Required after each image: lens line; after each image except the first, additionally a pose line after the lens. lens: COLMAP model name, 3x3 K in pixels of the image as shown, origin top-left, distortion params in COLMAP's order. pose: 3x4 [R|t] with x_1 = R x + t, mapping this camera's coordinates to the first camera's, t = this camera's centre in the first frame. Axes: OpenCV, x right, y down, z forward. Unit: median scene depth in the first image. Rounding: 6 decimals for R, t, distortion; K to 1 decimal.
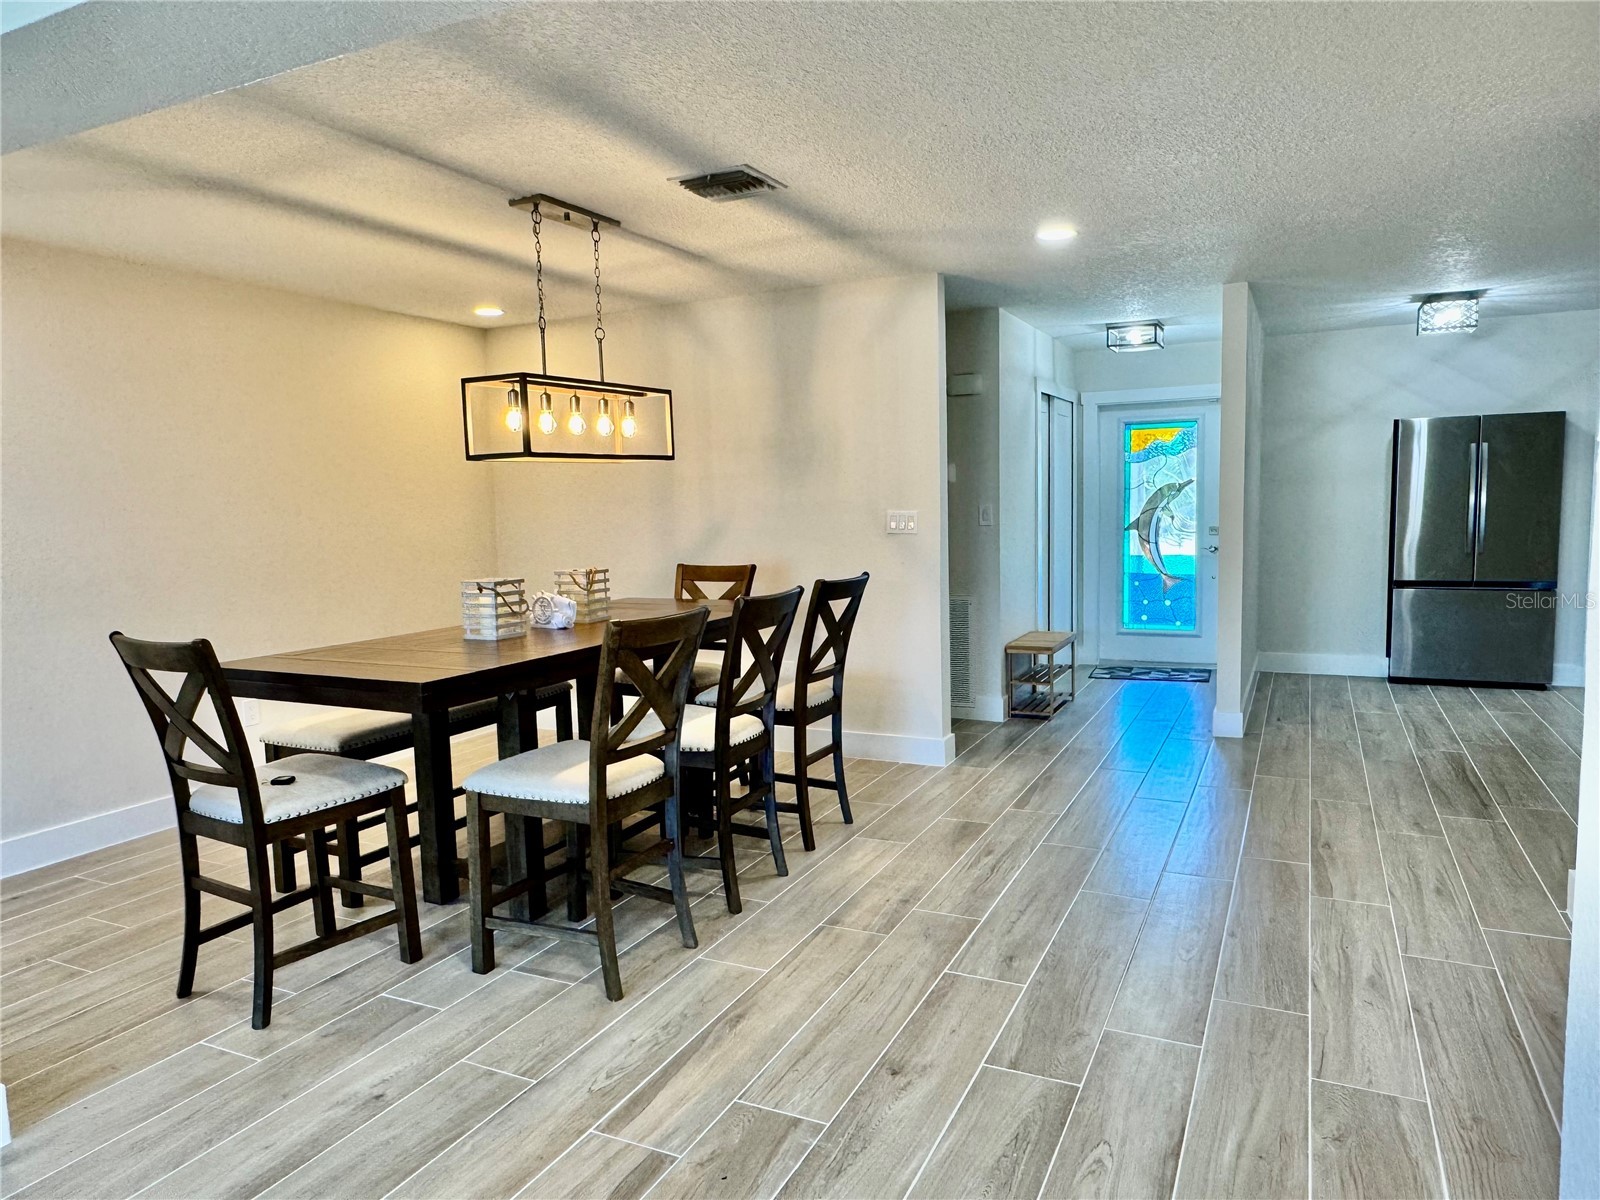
lens RADIAL K [[1036.5, 0, 800.0], [0, 1036.5, 600.0], [0, 0, 1]] dist [-0.001704, -0.000558]
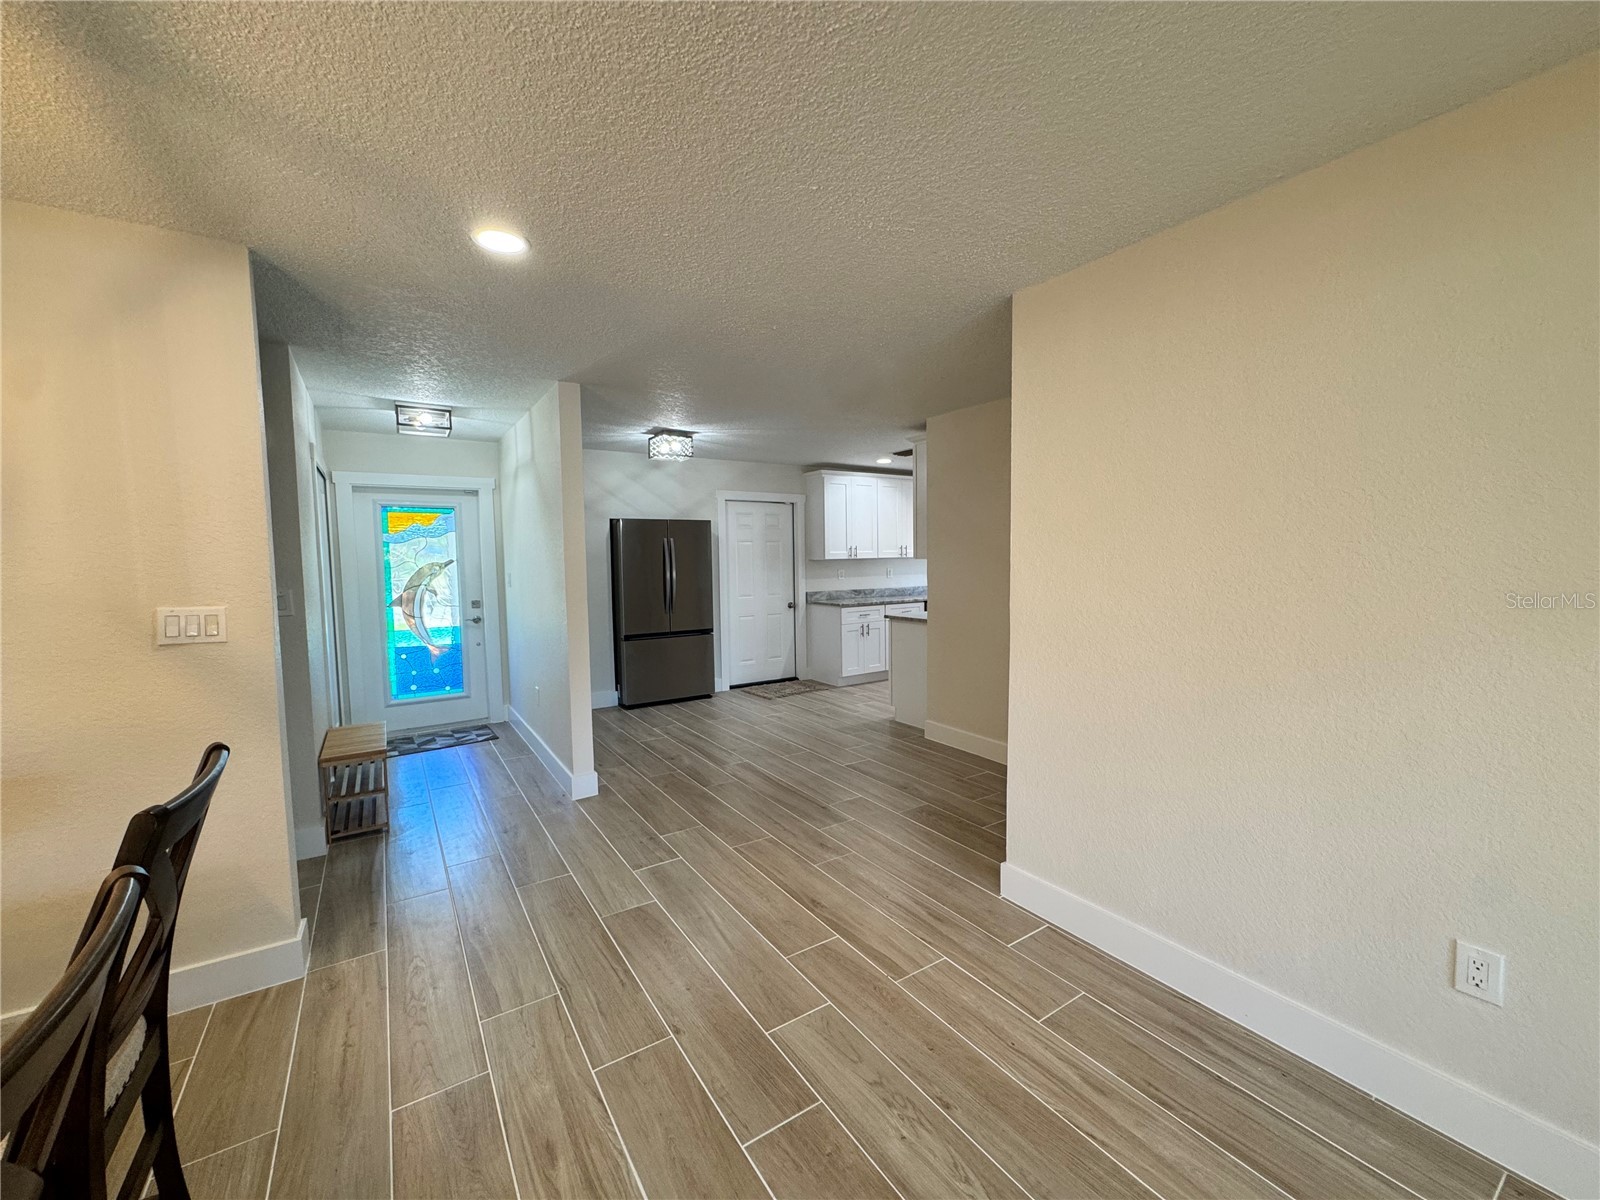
lens RADIAL K [[641.9, 0, 800.0], [0, 641.9, 600.0], [0, 0, 1]] dist [-0.001732, -0.000047]
pose [[0.509899, -0.040452, 0.859283, -0.041603], [0.083790, 0.996479, -0.002810, -0.051990], [-0.856144, 0.073432, 0.511493, 0.431544]]
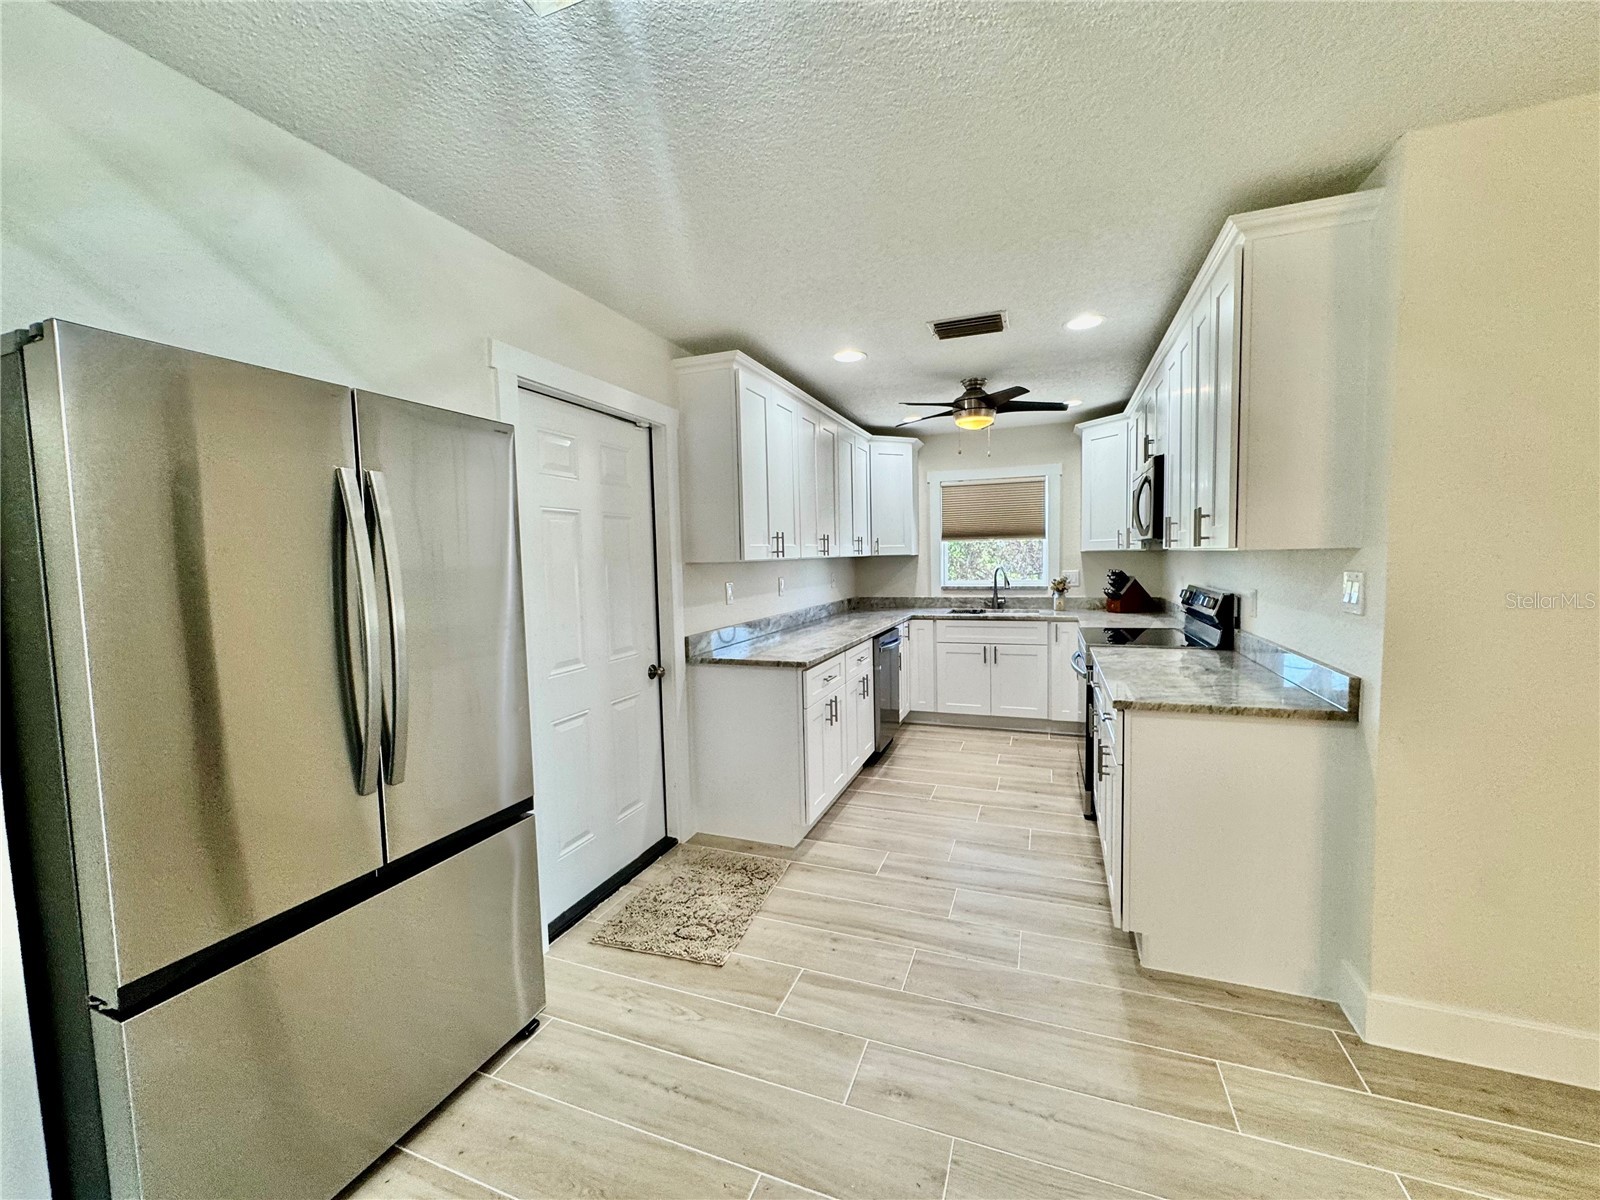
lens RADIAL K [[641.9, 0, 800.0], [0, 641.9, 600.0], [0, 0, 1]] dist [-0.001732, -0.000047]
pose [[-0.084013, -0.040496, 0.995641, 0.427844], [0.122915, 0.991122, 0.050684, -0.108604], [-0.988855, 0.126638, -0.078289, 0.932316]]
